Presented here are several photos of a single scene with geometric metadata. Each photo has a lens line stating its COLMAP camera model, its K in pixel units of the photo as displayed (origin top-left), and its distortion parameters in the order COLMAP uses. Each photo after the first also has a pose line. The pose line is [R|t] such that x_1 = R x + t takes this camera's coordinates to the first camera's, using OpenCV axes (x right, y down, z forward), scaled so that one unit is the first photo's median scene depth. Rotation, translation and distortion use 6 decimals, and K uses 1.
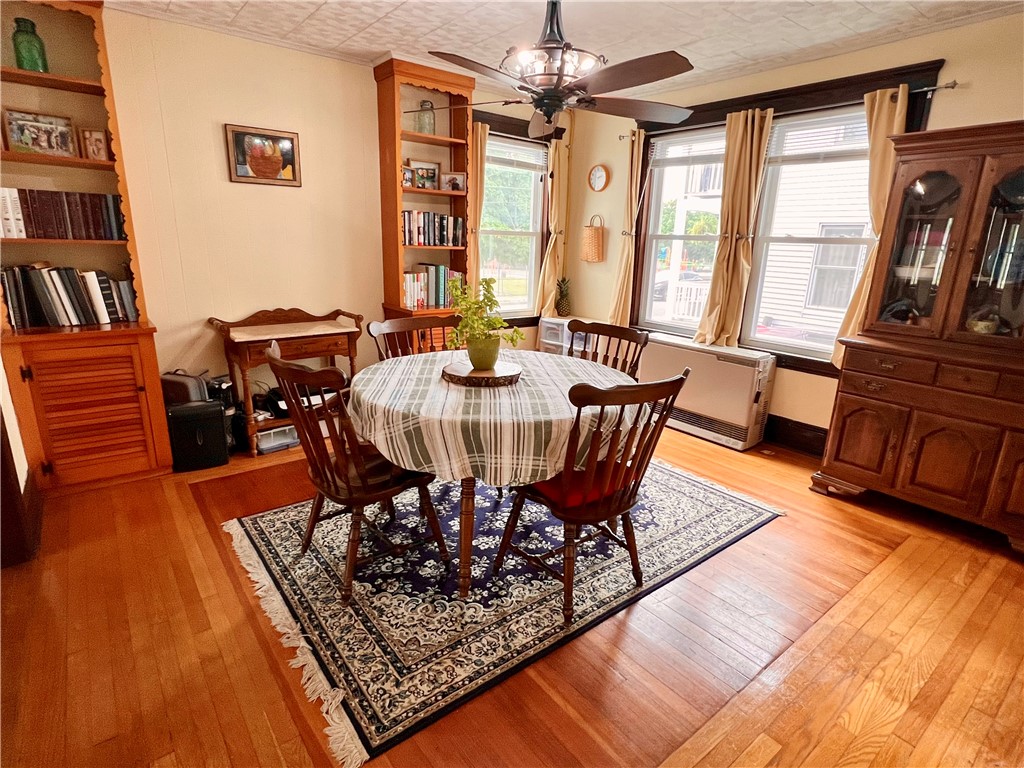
lens RADIAL K [[538.1, 0, 508.5], [0, 538.1, 383.6], [0, 0, 1]] dist [0.000584, 0.001209]
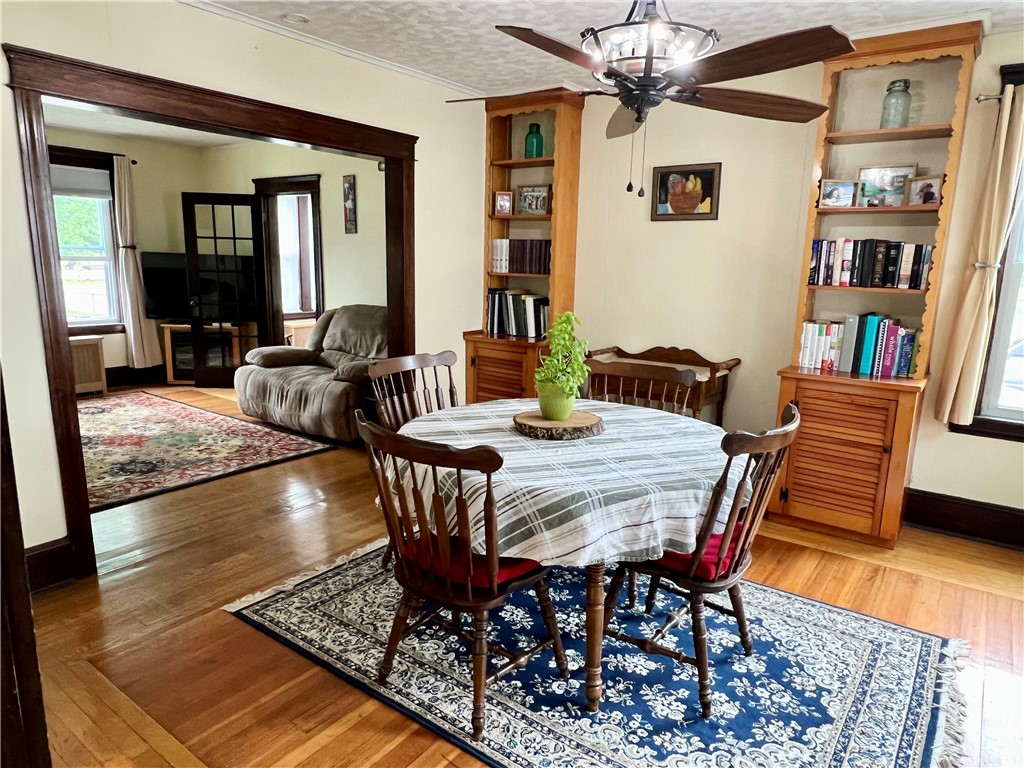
lens RADIAL K [[658.3, 0, 510.9], [0, 658.3, 385.1], [0, 0, 1]] dist [-0.000568, -0.000138]
pose [[0.268996, 0.160138, -0.949735, 0.763700], [-0.266360, 0.959991, 0.086425, -0.124811], [0.925578, 0.229723, 0.300888, 0.505179]]
